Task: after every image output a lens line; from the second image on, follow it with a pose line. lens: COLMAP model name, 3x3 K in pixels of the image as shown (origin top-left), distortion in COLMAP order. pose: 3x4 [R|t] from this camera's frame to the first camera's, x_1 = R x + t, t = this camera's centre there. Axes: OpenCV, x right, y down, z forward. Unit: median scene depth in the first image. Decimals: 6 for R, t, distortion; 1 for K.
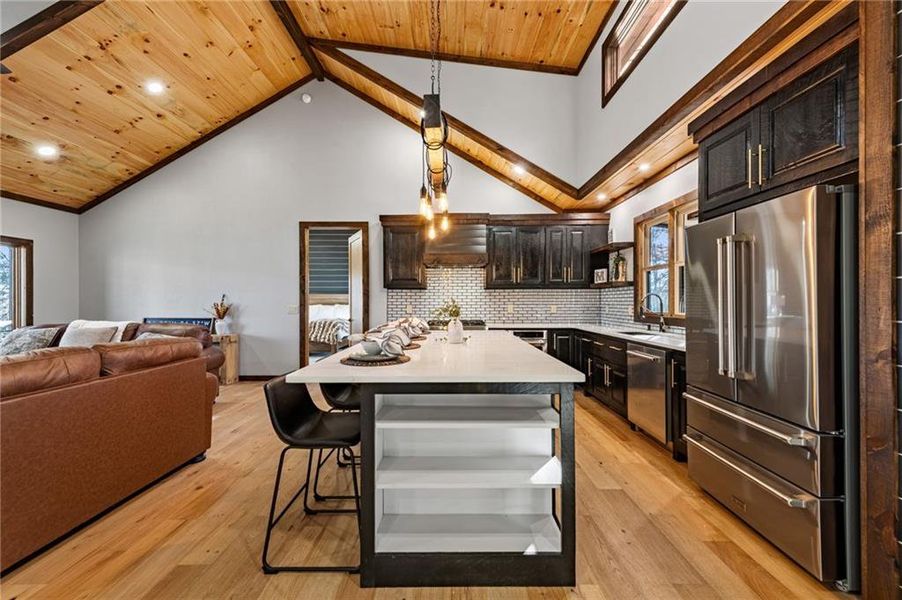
lens RADIAL K [[358.2, 0, 451.3], [0, 358.2, 301.5], [0, 0, 1]] dist [0.006995, -0.000405]
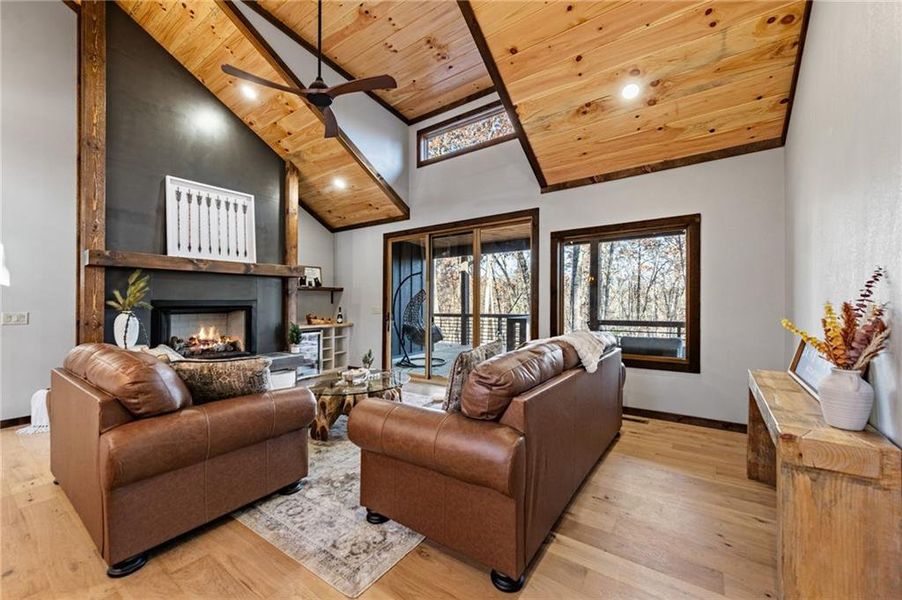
lens RADIAL K [[353.8, 0, 452.6], [0, 353.8, 299.8], [0, 0, 1]] dist [0.009672, -0.003766]
pose [[-0.574655, 0.000923, -0.818395, -0.305704], [0.011099, 0.999916, -0.006665, 0.000094], [0.818321, -0.012914, -0.574617, 1.014620]]
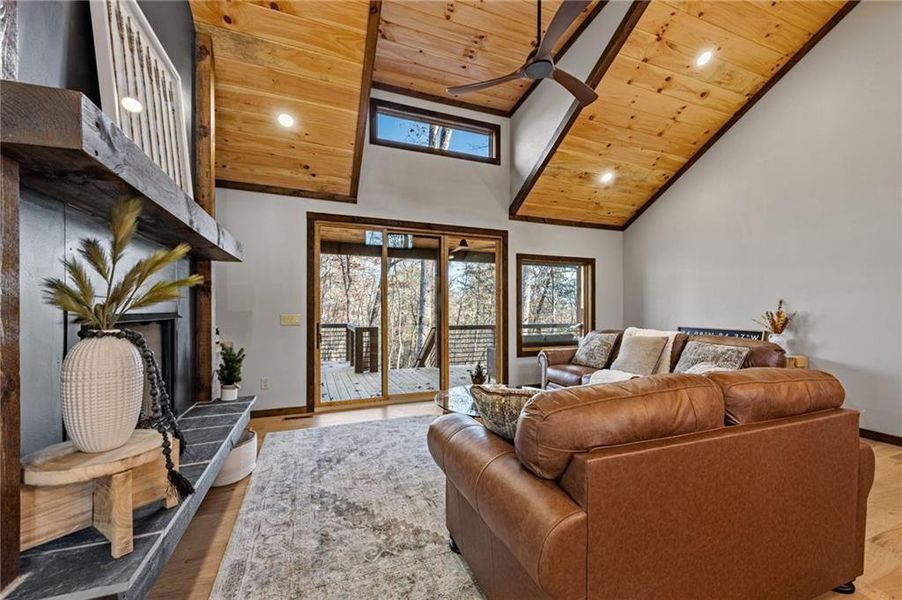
lens RADIAL K [[356.1, 0, 453.5], [0, 356.1, 312.6], [0, 0, 1]] dist [-0.000594, -0.000848]
pose [[0.368557, 0.007806, -0.929573, -0.230905], [0.001485, 0.999959, 0.008985, -0.001429], [0.929604, -0.004692, 0.368530, 0.124968]]
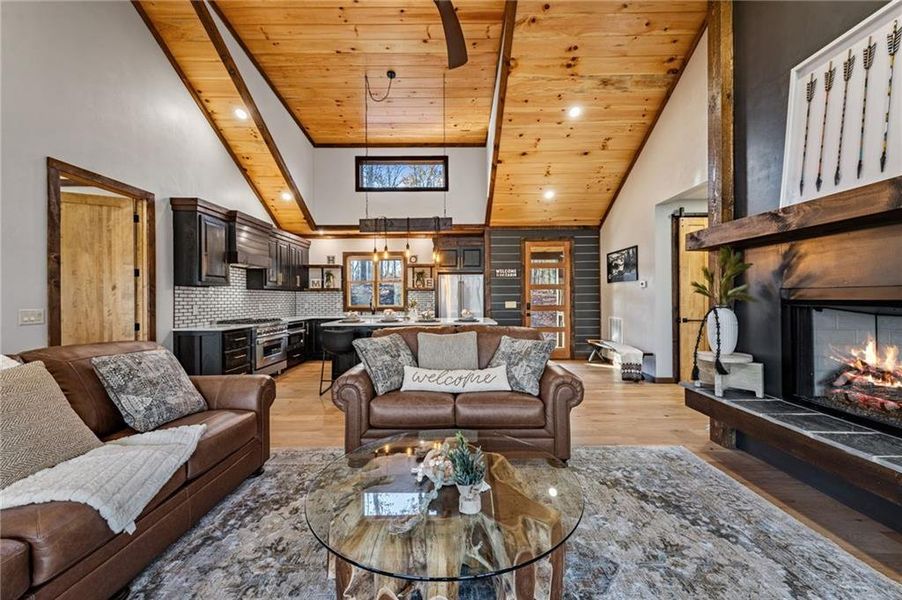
lens RADIAL K [[353.8, 0, 452.6], [0, 353.8, 299.8], [0, 0, 1]] dist [0.009672, -0.003766]
pose [[0.001038, -0.000576, 0.999999, -1.103040], [0.005004, 0.999987, 0.000571, 0.000550], [-0.999987, 0.005003, 0.001041, 0.427971]]
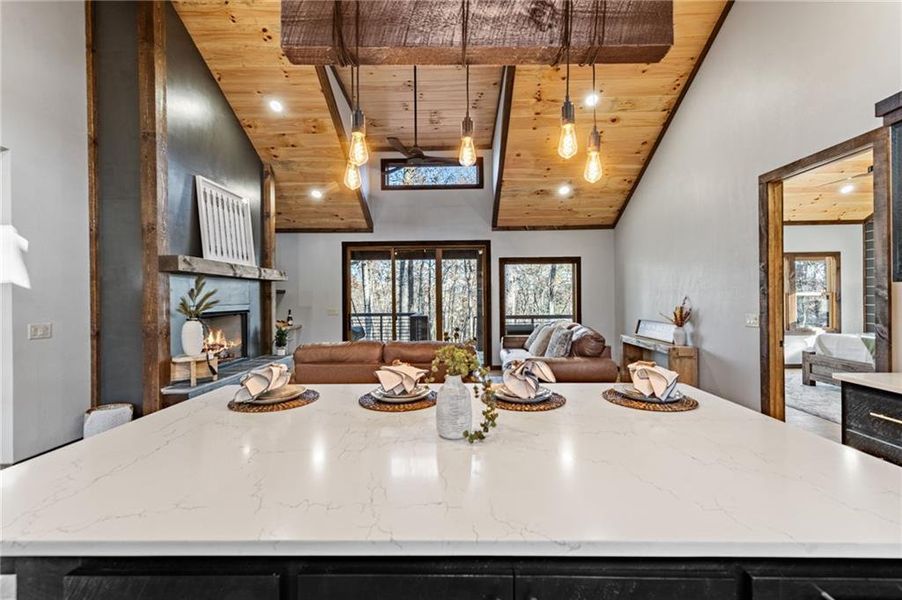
lens RADIAL K [[376.5, 0, 452.9], [0, 376.5, 297.4], [0, 0, 1]] dist [0.001156, -0.000671]
pose [[-0.016592, 0.001950, -0.999860, 0.248229], [0.011012, 0.999938, 0.001767, -0.027030], [0.999802, -0.010981, -0.016612, 0.556542]]
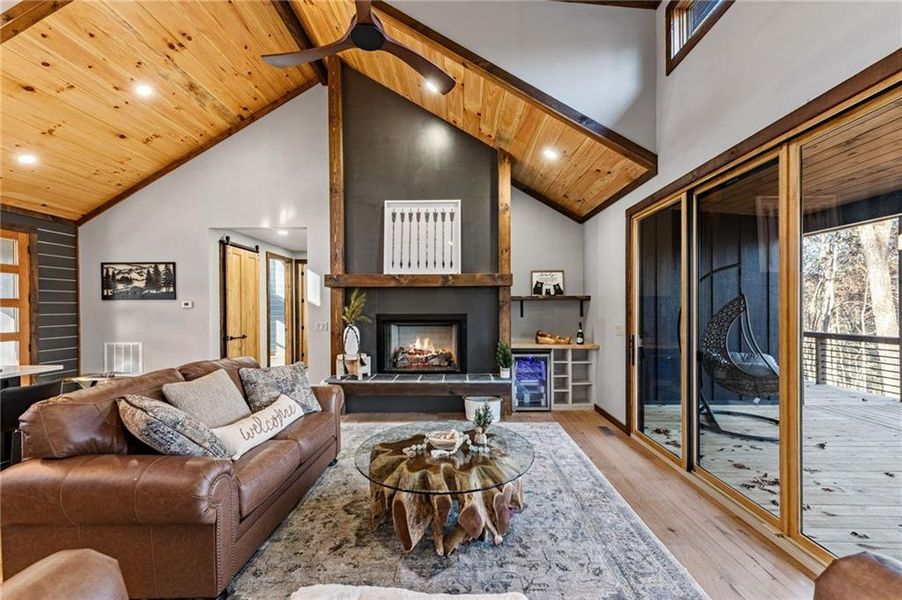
lens RADIAL K [[359.5, 0, 454.6], [0, 359.5, 309.0], [0, 0, 1]] dist [0.008710, -0.000358]
pose [[-0.999941, 0.007420, 0.007903, -0.802906], [0.007442, 0.999969, 0.002687, -0.028085], [-0.007883, 0.002746, -0.999965, 0.910603]]
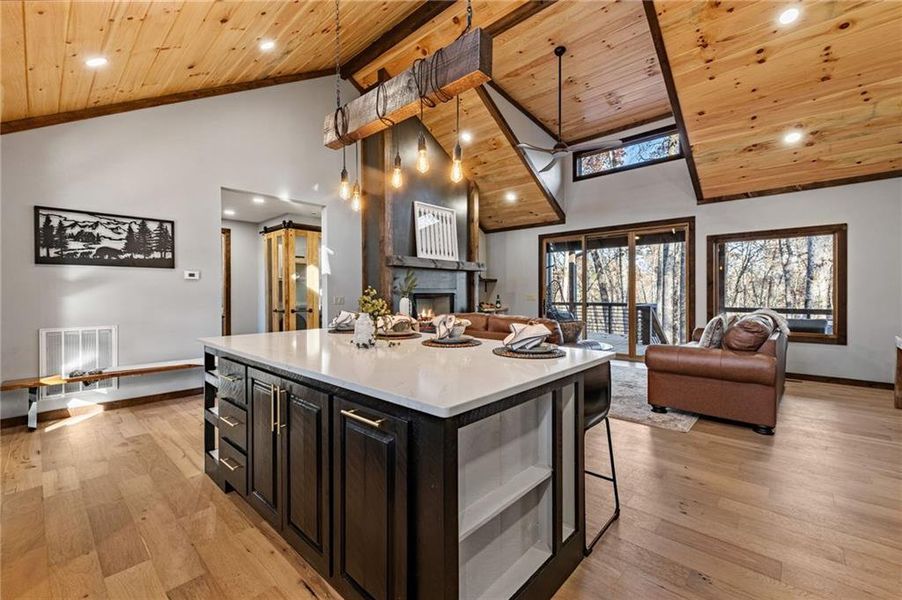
lens RADIAL K [[374.4, 0, 449.3], [0, 374.4, 289.8], [0, 0, 1]] dist [-0.000575, -0.000548]
pose [[-0.680188, -0.001173, -0.733037, 0.249946], [0.006995, 0.999943, -0.008091, 0.002610], [0.733004, -0.010631, -0.680141, 0.915149]]
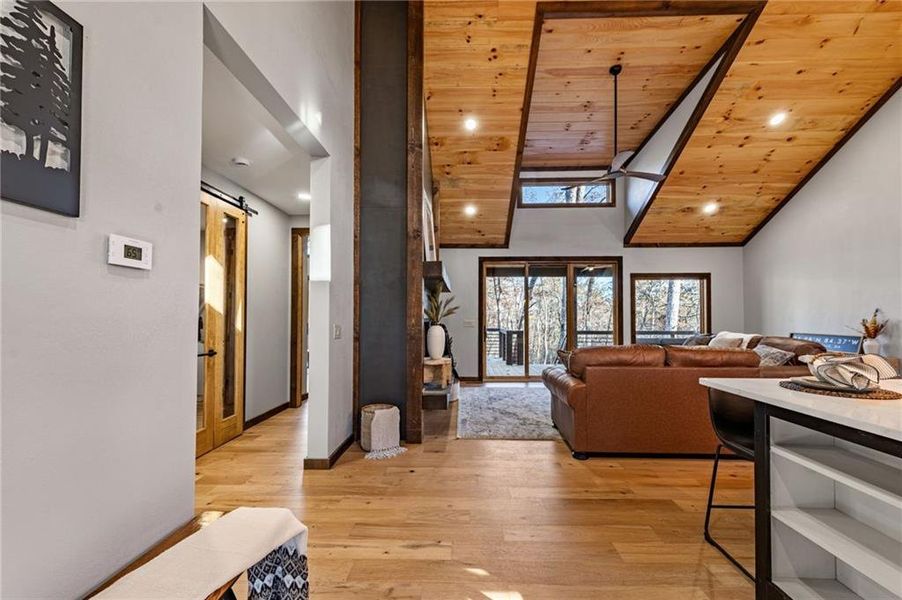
lens RADIAL K [[356.1, 0, 453.5], [0, 356.1, 312.6], [0, 0, 1]] dist [-0.000594, -0.000848]
pose [[-0.033075, -0.012118, -0.999379, 0.242876], [0.000088, 0.999926, -0.012127, -0.001304], [0.999453, -0.000489, -0.033072, 0.059367]]
